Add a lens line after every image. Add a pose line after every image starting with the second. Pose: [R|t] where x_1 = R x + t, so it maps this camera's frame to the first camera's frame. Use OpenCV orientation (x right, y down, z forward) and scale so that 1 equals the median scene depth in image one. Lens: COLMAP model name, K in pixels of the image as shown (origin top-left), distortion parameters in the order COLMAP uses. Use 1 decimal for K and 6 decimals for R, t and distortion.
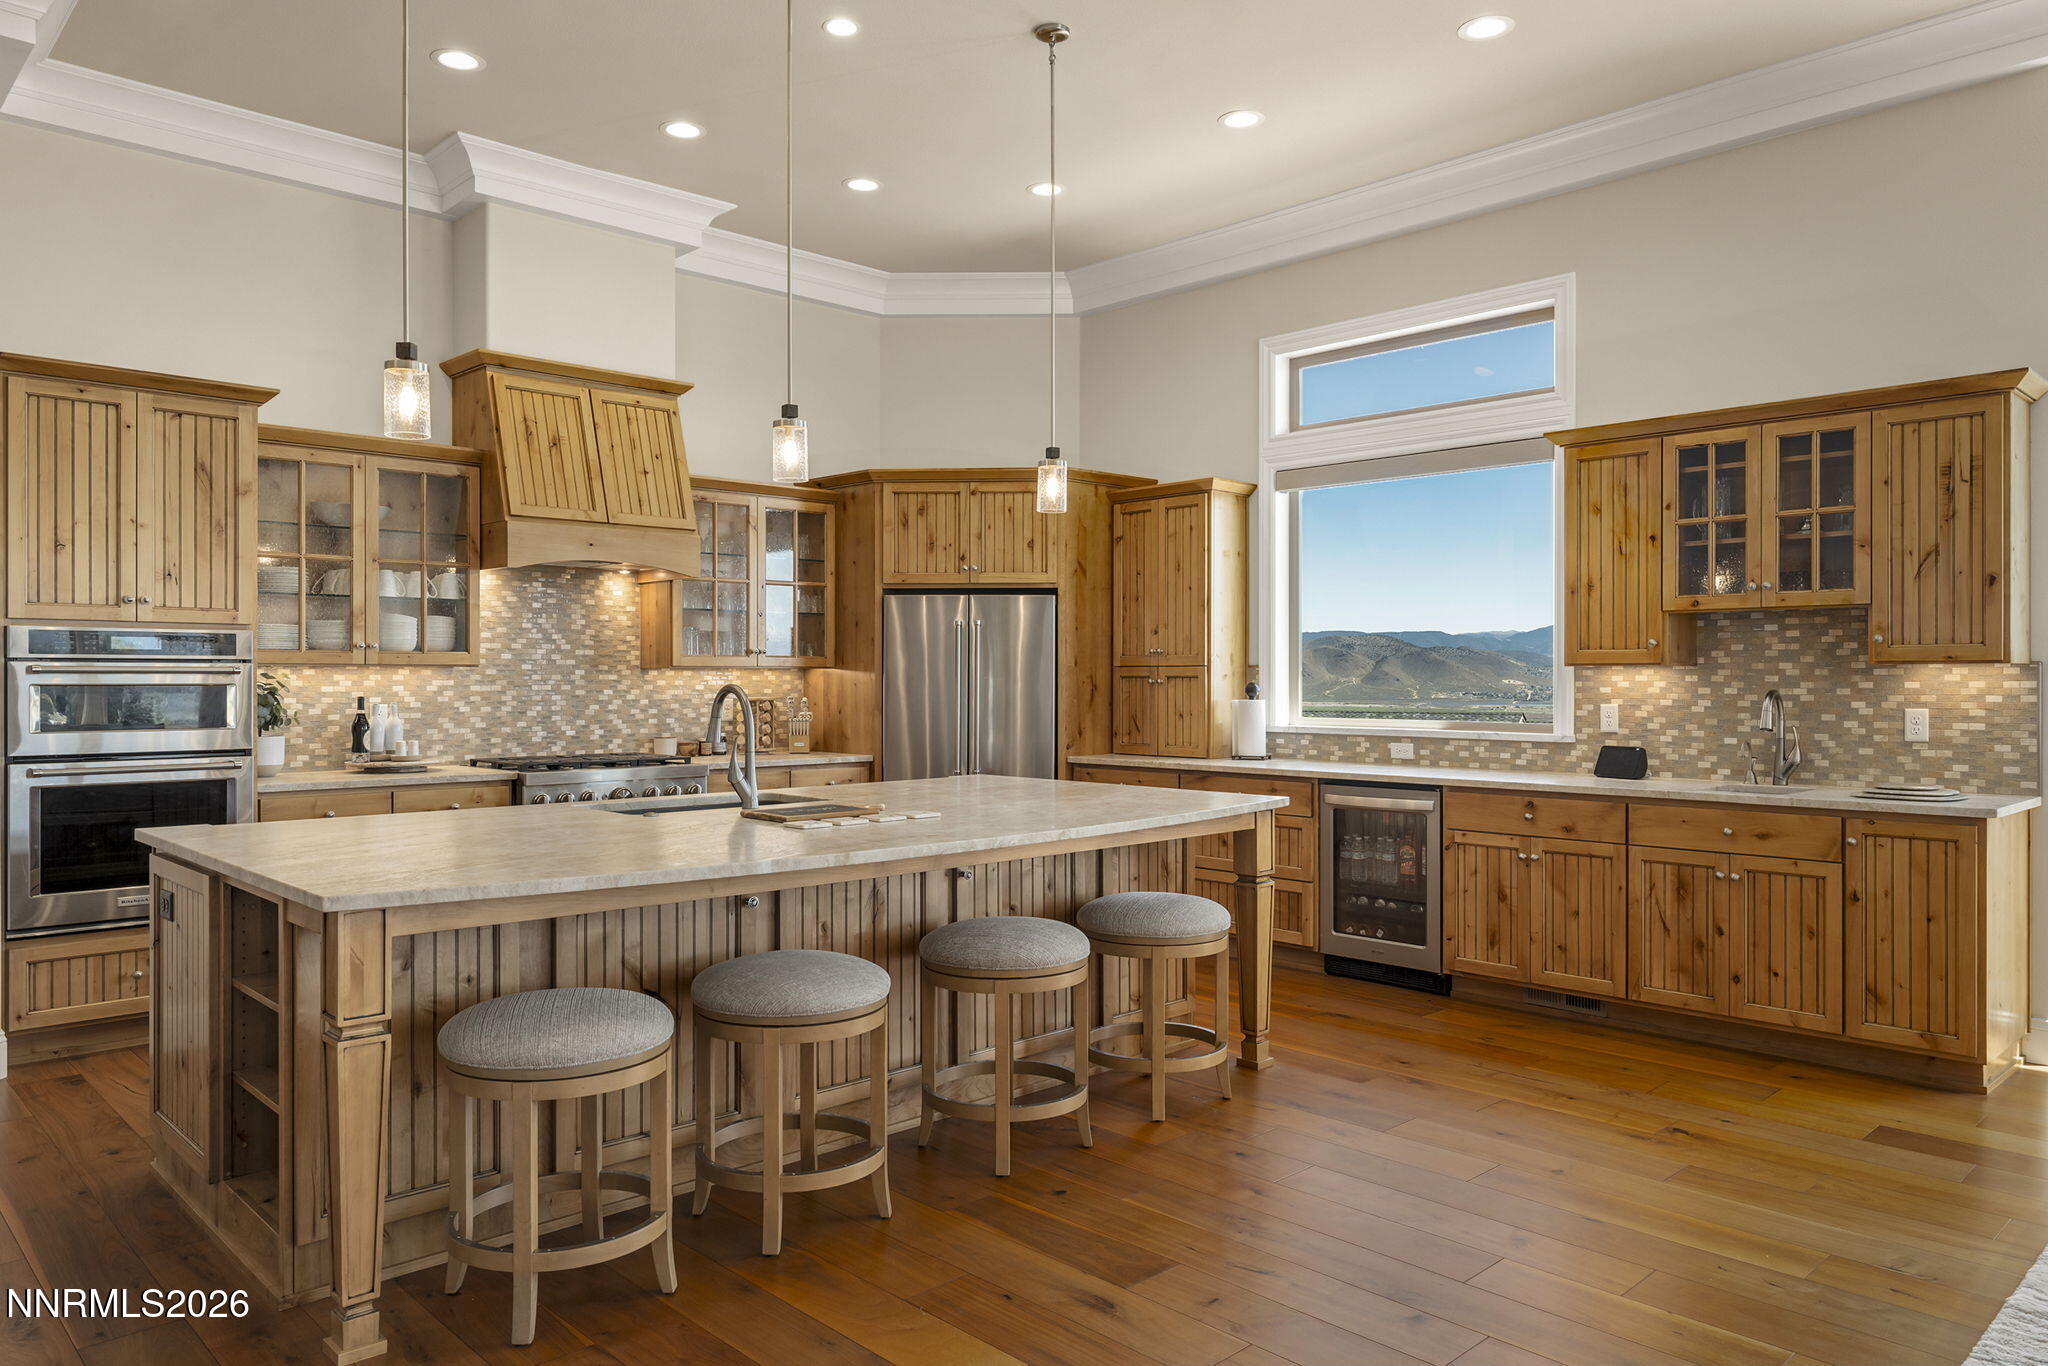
lens RADIAL K [[1435.3, 0, 1013.3], [0, 1435.3, 680.6], [0, 0, 1]] dist [-0.007818, 0.006094]
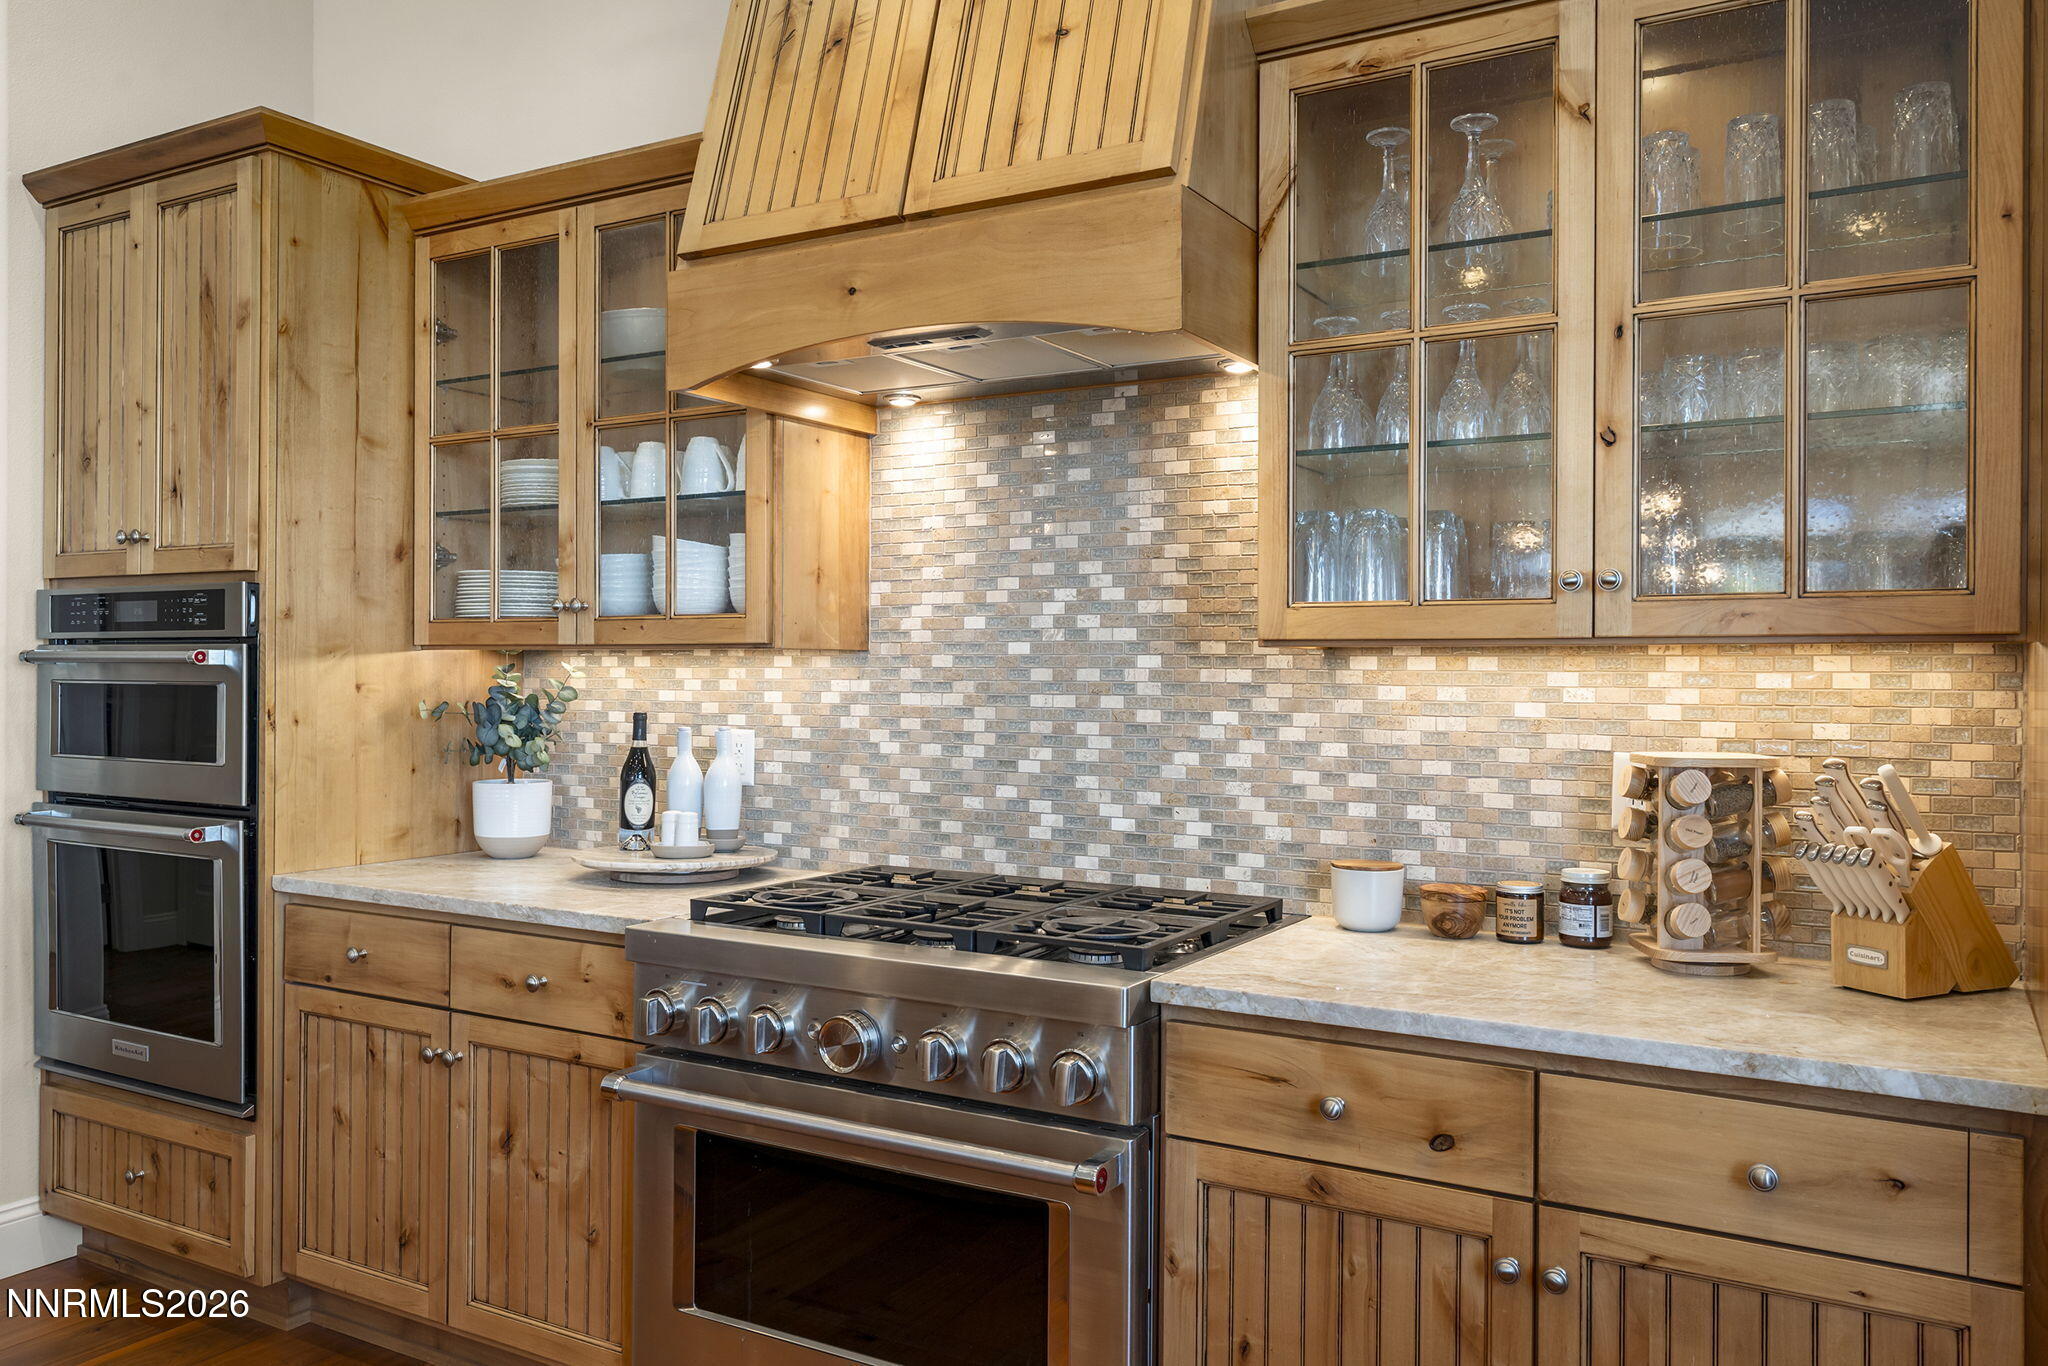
lens RADIAL K [[1551.5, 0, 947.6], [0, 1551.5, 672.3], [0, 0, 1]] dist [0.002943, 0.001855]
pose [[0.267644, 0.001138, -0.963517, 0.069524], [-0.007592, 0.999971, -0.000928, -0.002463], [0.963488, 0.007564, 0.267645, 0.875232]]
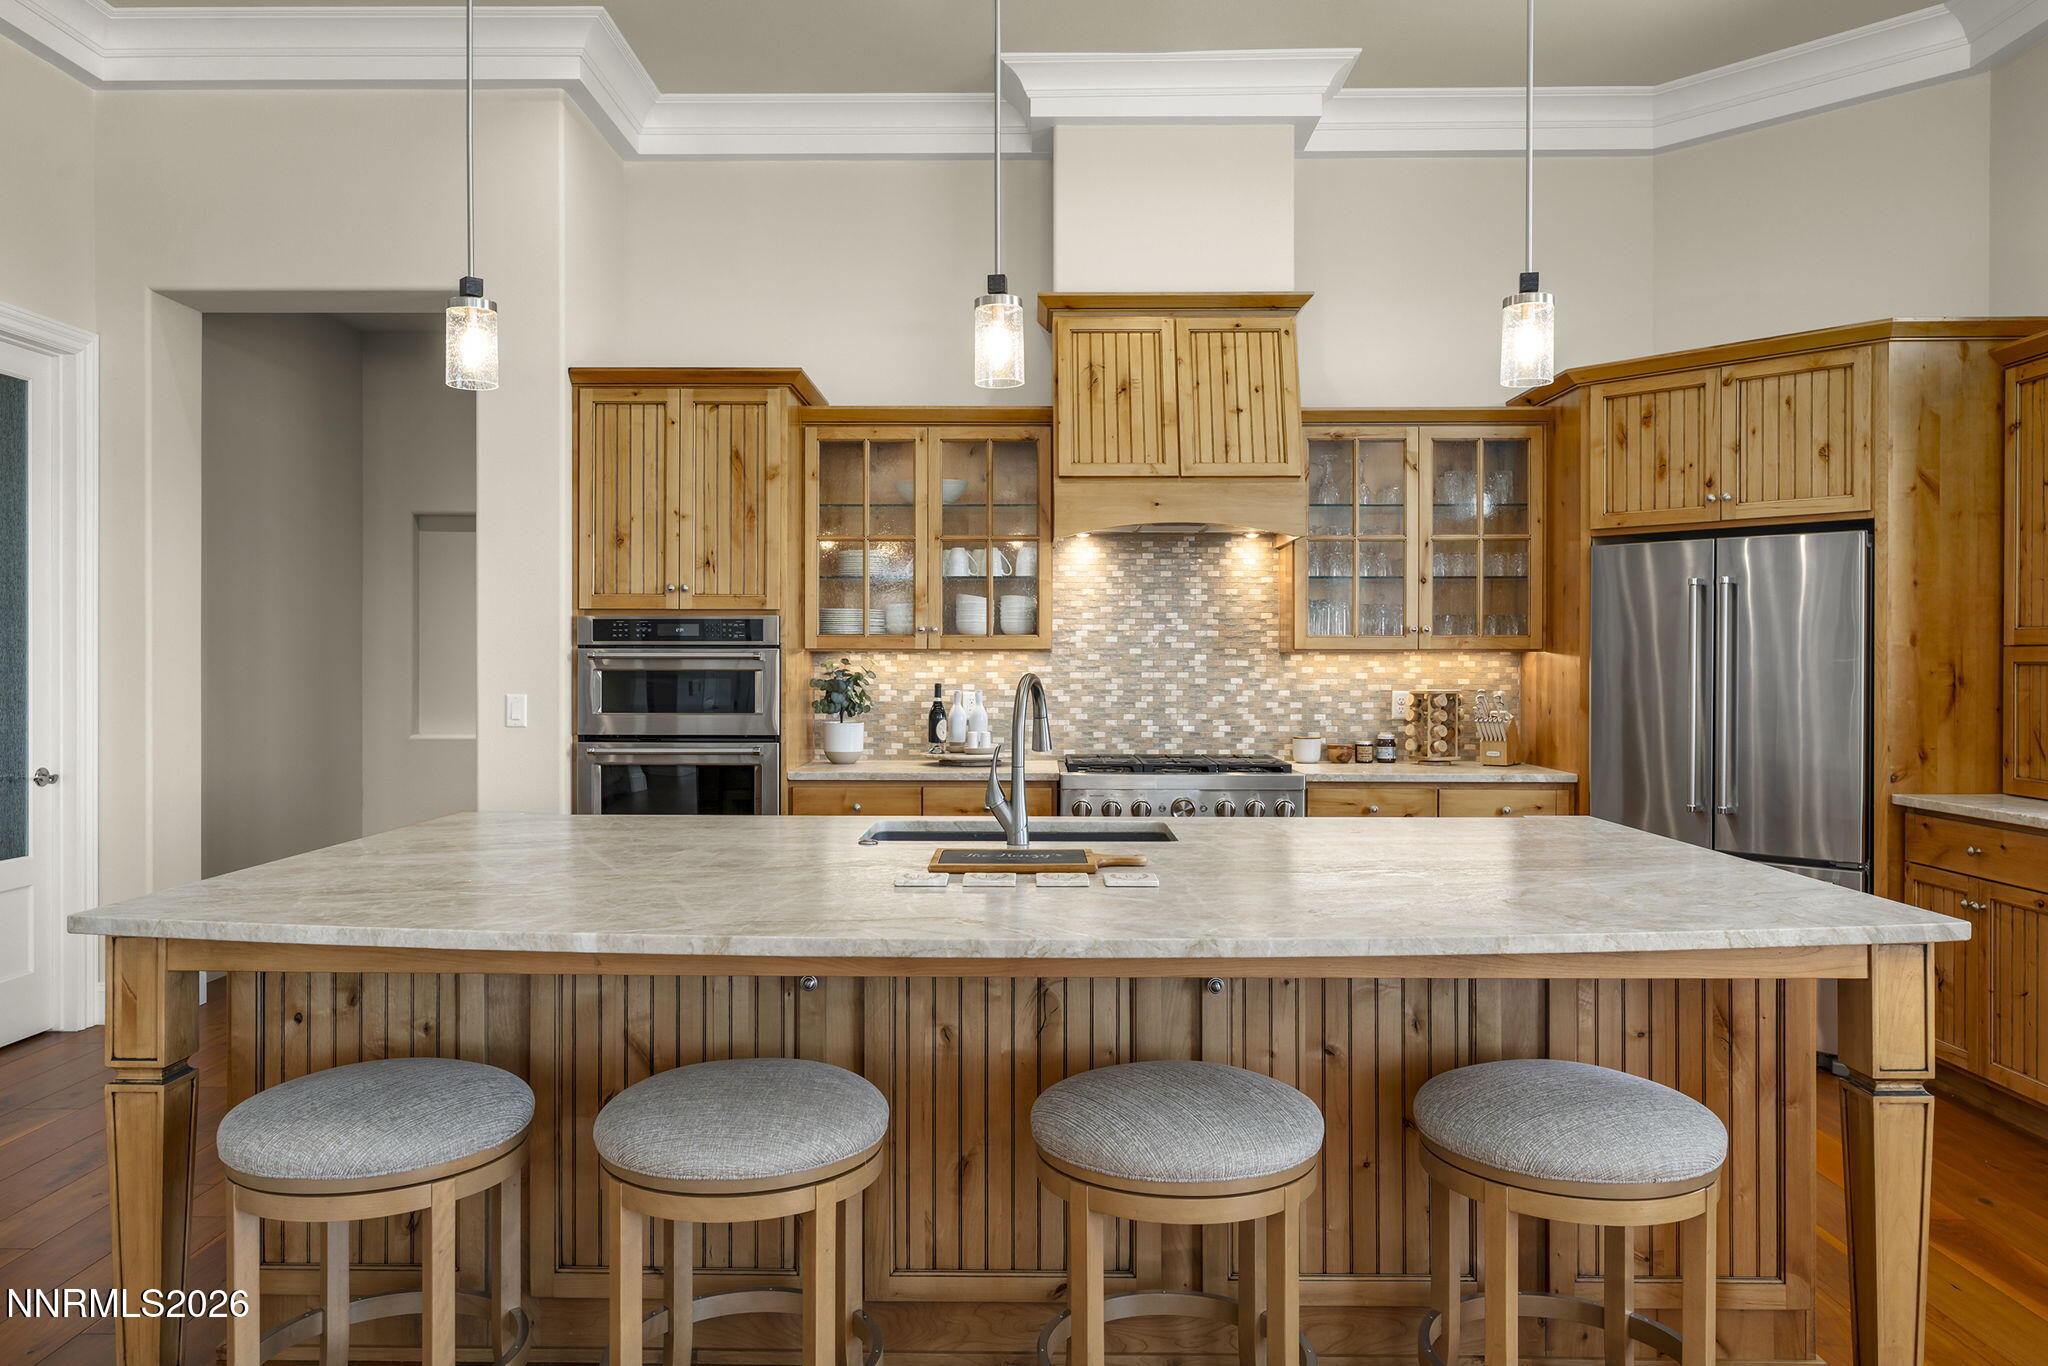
lens RADIAL K [[1435.3, 0, 956.3], [0, 1435.3, 672.3], [0, 0, 1]] dist [-0.007818, 0.006094]
pose [[0.700398, 0.005532, -0.713731, 0.208973], [-0.002717, 0.999983, 0.005085, -0.000926], [0.713747, -0.001623, 0.700402, 0.315020]]
